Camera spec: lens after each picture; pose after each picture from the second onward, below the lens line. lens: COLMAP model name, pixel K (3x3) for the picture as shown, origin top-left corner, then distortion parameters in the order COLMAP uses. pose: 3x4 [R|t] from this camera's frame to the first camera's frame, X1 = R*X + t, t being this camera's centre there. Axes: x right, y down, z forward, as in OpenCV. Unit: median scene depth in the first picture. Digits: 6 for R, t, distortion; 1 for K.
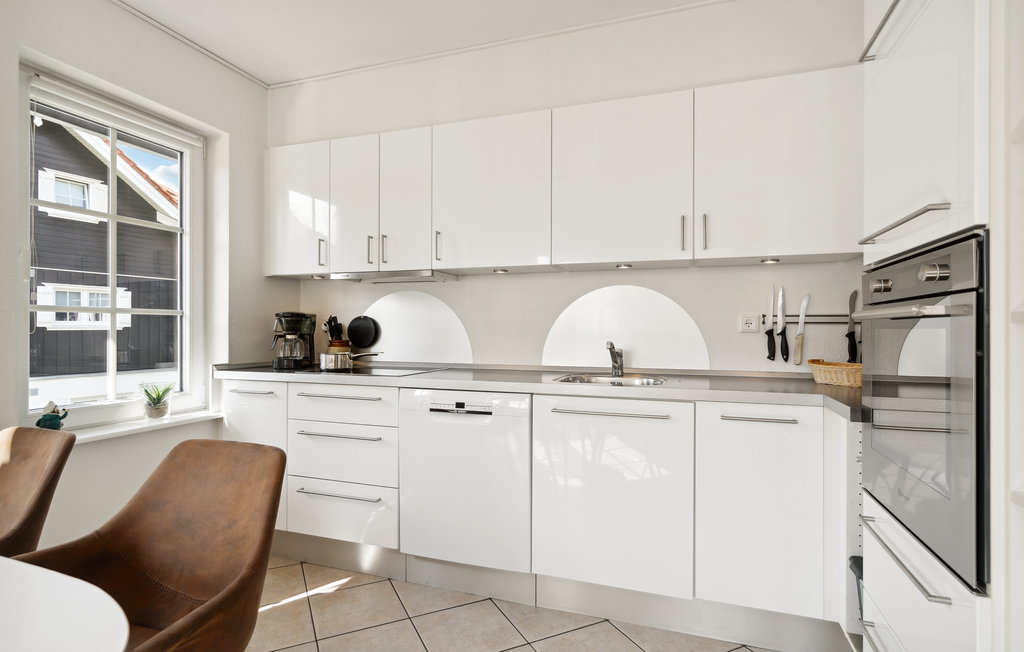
lens RADIAL K [[519.8, 0, 512.7], [0, 519.8, 322.0], [0, 0, 1]] dist [0.006365, 0.000806]
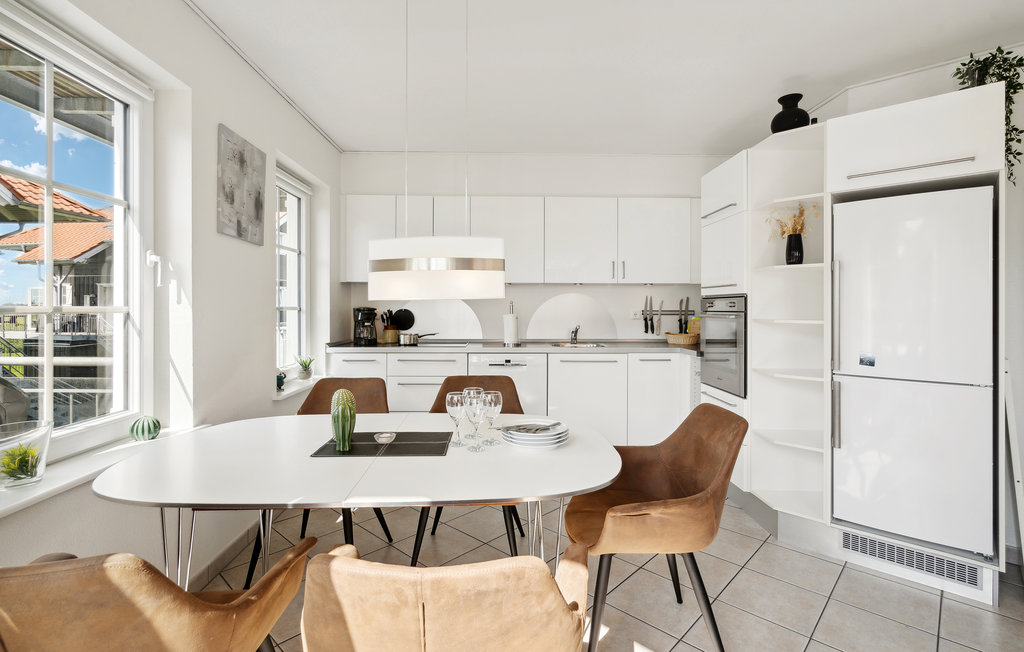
lens RADIAL K [[483.0, 0, 511.5], [0, 483.0, 304.6], [0, 0, 1]] dist [-0.002151, 0.000245]
pose [[0.933695, 0.000240, 0.358069, -0.656332], [-0.005559, 0.999889, 0.013826, -0.059119], [-0.358026, -0.014899, 0.933593, -0.552916]]
